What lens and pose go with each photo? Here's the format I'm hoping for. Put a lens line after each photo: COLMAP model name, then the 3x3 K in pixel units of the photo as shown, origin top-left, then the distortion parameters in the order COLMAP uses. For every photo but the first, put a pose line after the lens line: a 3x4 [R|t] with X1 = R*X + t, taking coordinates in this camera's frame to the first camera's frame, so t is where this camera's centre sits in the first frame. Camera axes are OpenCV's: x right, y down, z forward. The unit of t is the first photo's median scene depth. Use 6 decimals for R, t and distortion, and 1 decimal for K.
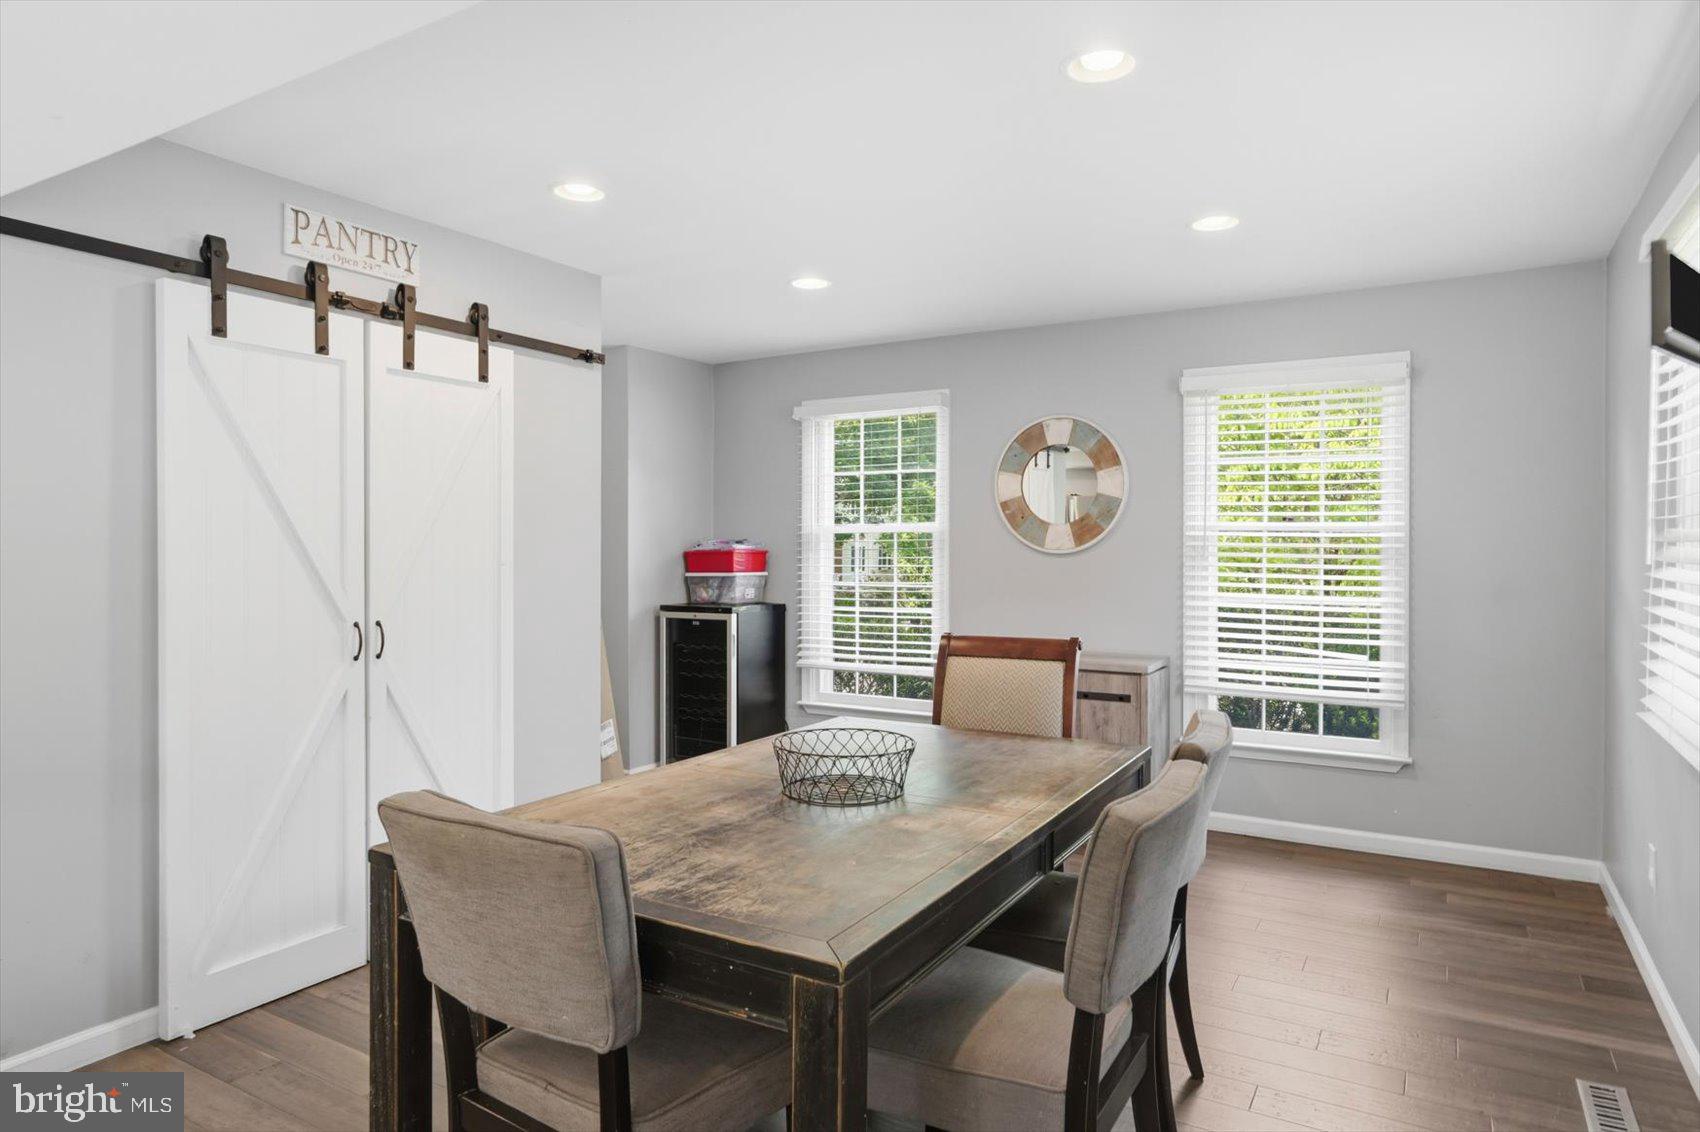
lens RADIAL K [[1019.7, 0, 873.0], [0, 1019.7, 526.2], [0, 0, 1]] dist [-0.000483, 0.000644]
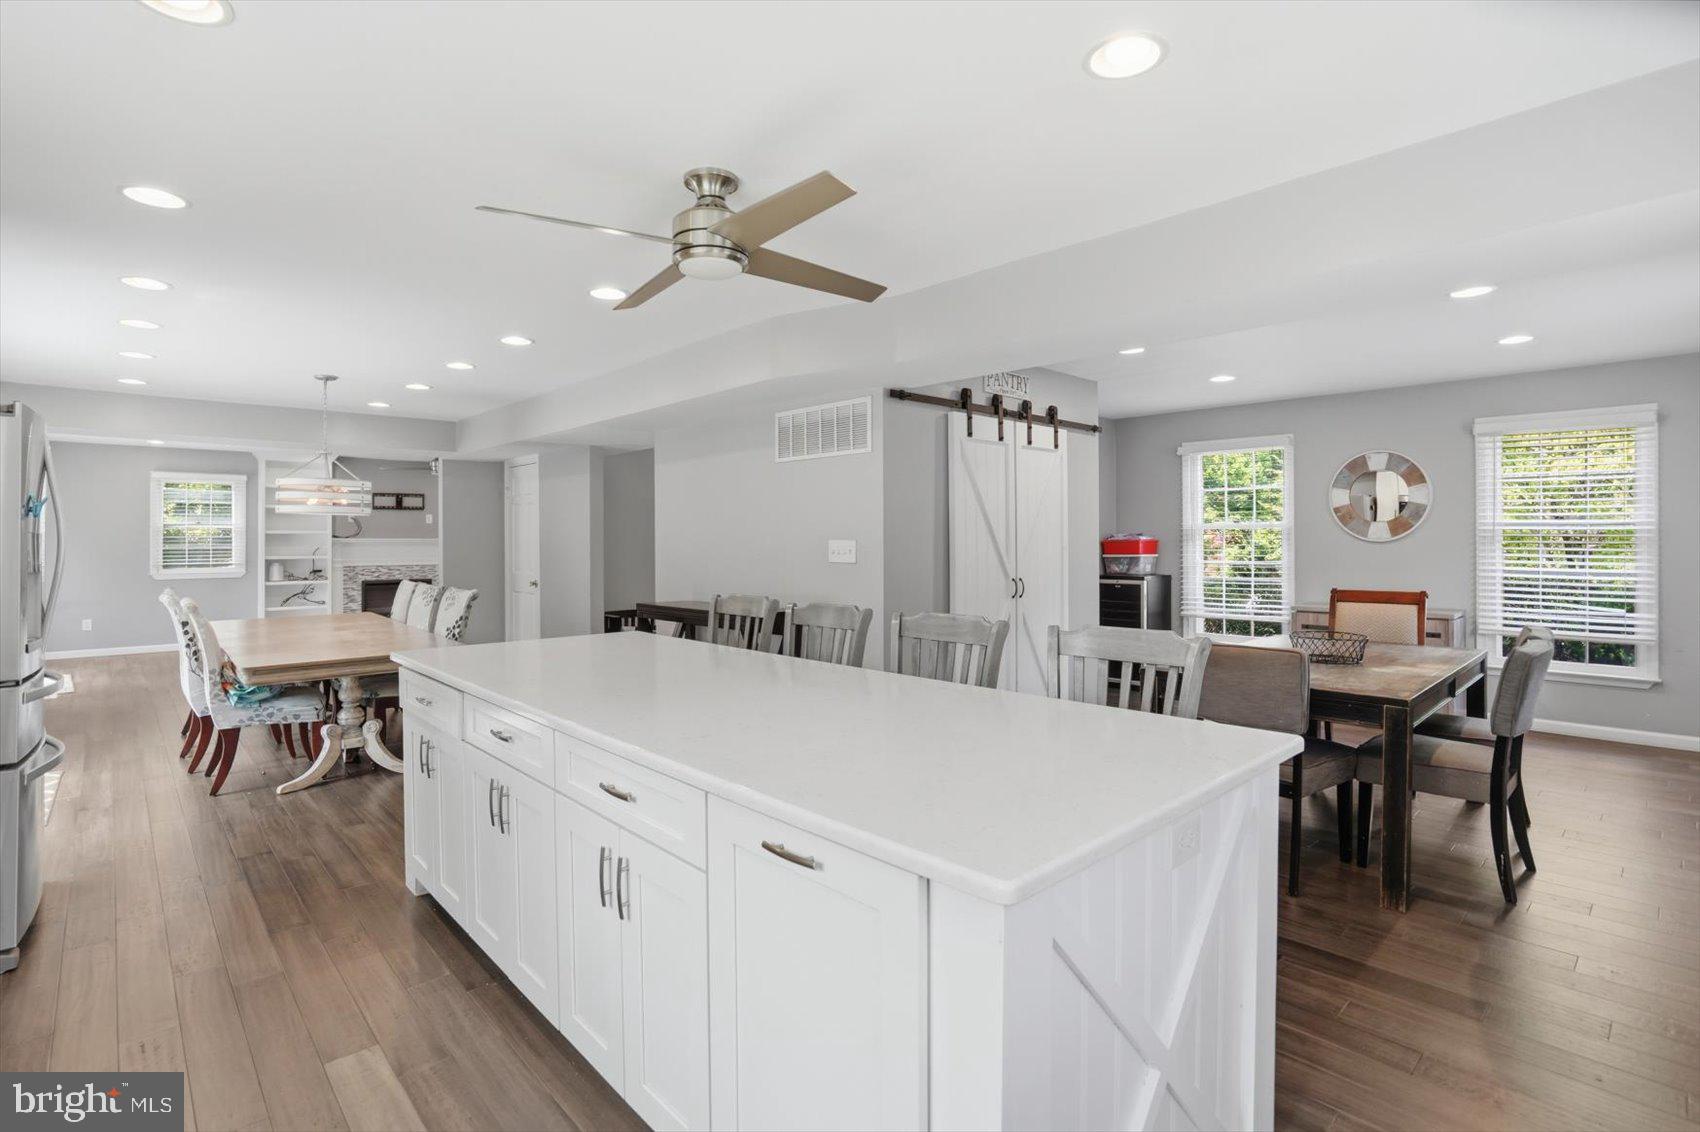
lens RADIAL K [[822.5, 0, 854.4], [0, 822.5, 531.2], [0, 0, 1]] dist [-0.065555, 0.028083]
pose [[0.956251, -0.005777, -0.292490, -0.250209], [0.009263, 0.999902, 0.010535, -0.010012], [0.292400, -0.012783, 0.956211, -0.430495]]
